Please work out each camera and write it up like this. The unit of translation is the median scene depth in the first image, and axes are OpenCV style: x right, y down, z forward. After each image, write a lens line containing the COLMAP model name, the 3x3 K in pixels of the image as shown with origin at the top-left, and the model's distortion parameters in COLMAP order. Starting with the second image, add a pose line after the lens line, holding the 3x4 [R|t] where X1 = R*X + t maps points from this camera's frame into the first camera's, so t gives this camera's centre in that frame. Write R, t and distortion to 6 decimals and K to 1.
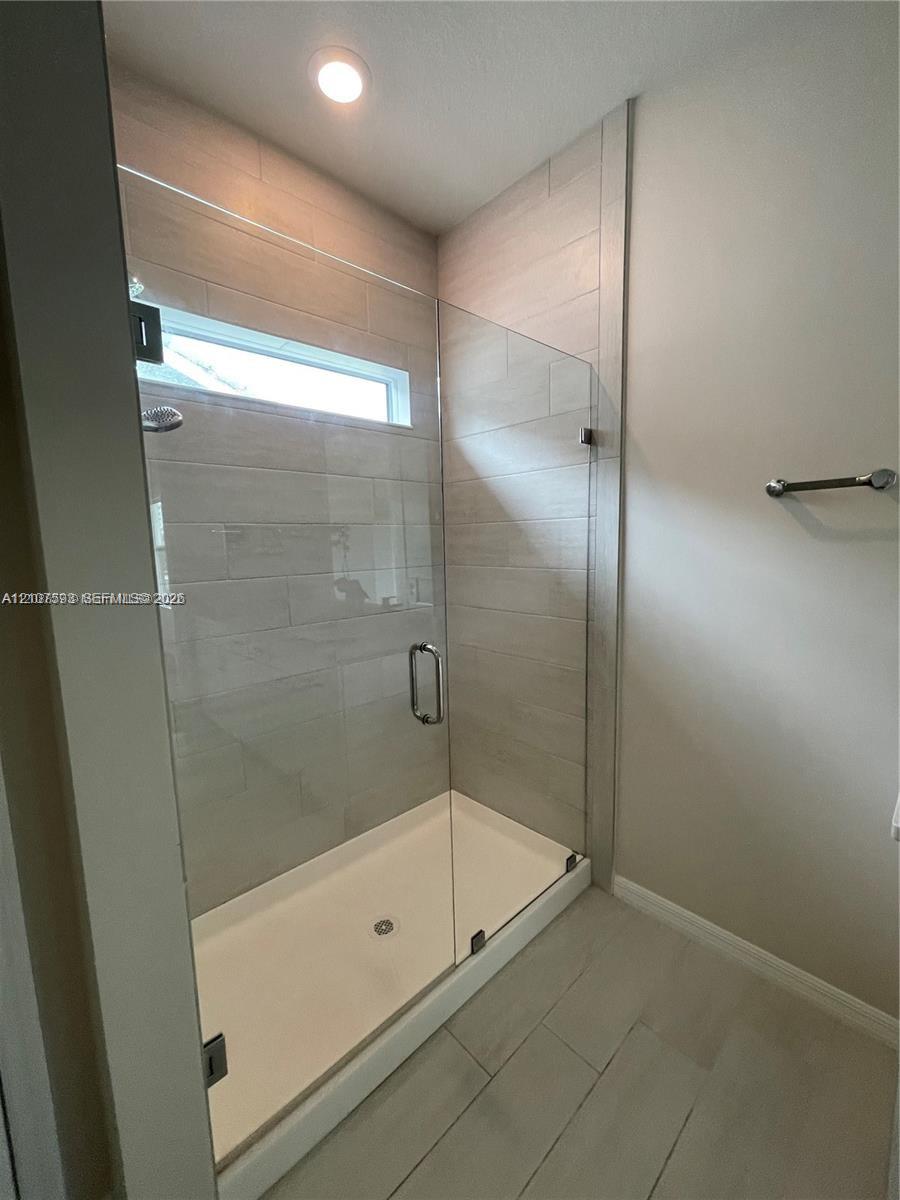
lens RADIAL K [[484.7, 0, 455.3], [0, 484.7, 603.5], [0, 0, 1]] dist [-0.002824, -0.000797]
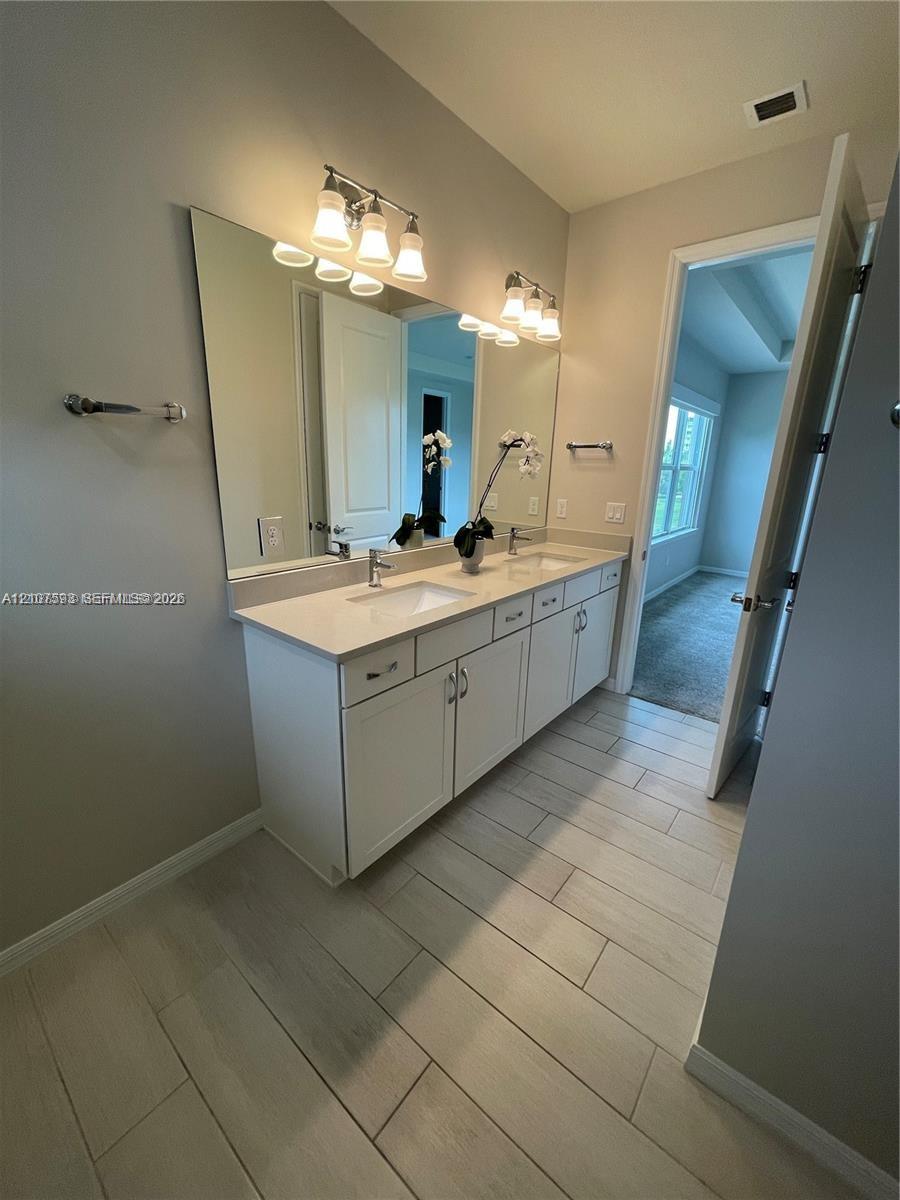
lens RADIAL K [[484.7, 0, 455.3], [0, 484.7, 603.5], [0, 0, 1]] dist [-0.002824, -0.000797]
pose [[-0.133142, -0.260327, 0.956297, -0.286660], [0.106828, 0.955496, 0.274982, -0.044639], [-0.985323, 0.138771, -0.099406, 0.347435]]
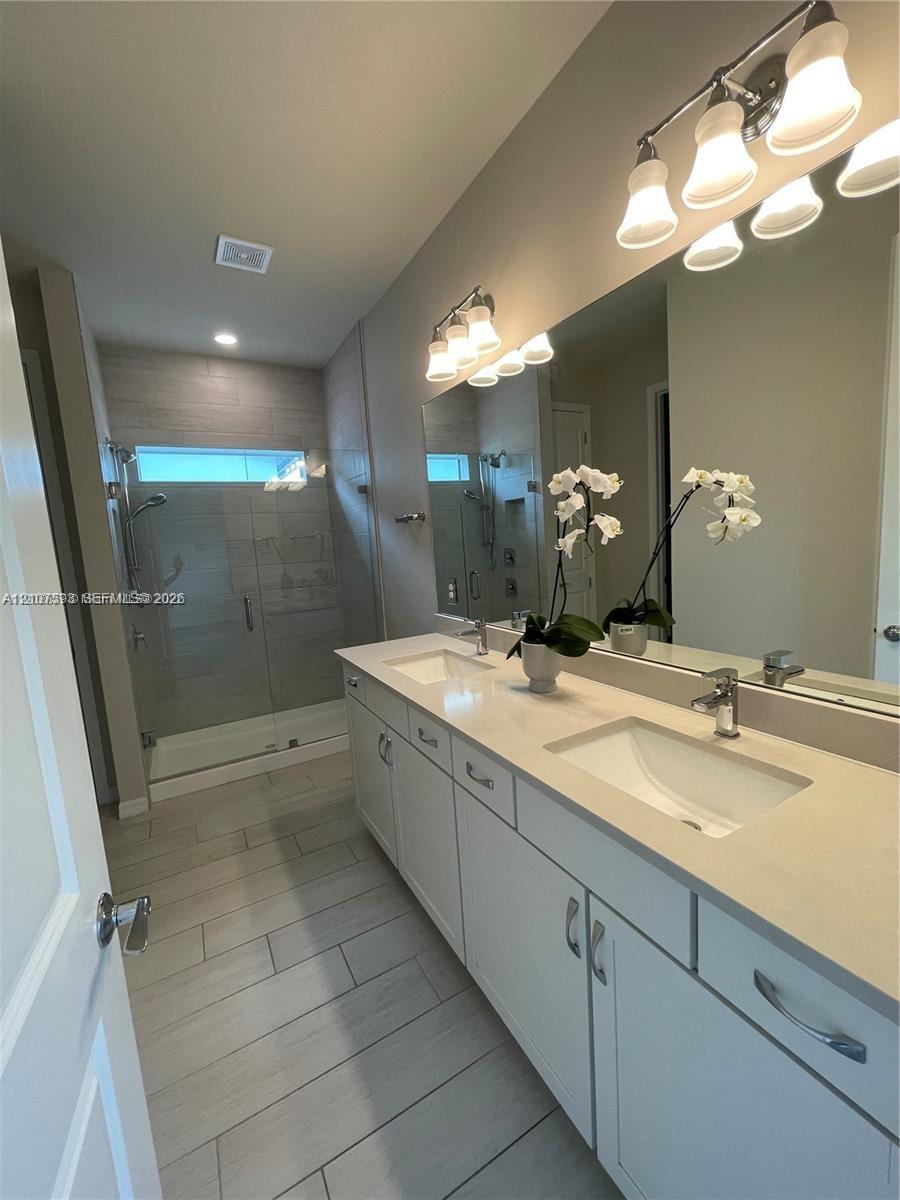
lens RADIAL K [[484.7, 0, 455.3], [0, 484.7, 603.5], [0, 0, 1]] dist [-0.002824, -0.000797]
pose [[0.971620, -0.001968, -0.236539, 1.048090], [0.003894, 0.999963, 0.007674, 0.080902], [0.236515, -0.008377, 0.971592, -0.724179]]
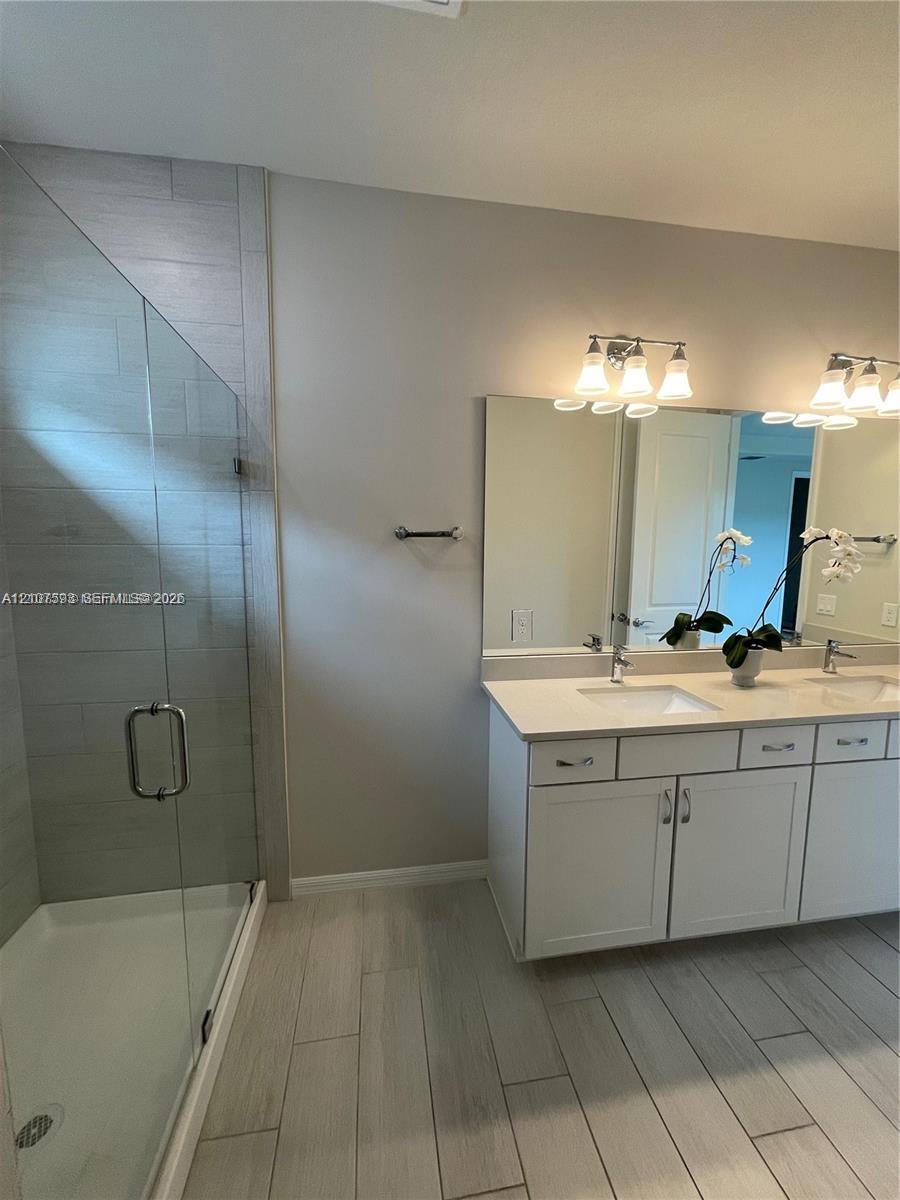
lens RADIAL K [[484.7, 0, 455.3], [0, 484.7, 603.5], [0, 0, 1]] dist [-0.002824, -0.000797]
pose [[0.556494, -0.076872, 0.827288, -0.323589], [0.089996, 0.995429, 0.031958, -0.049945], [-0.825963, 0.056668, 0.560869, 0.074031]]
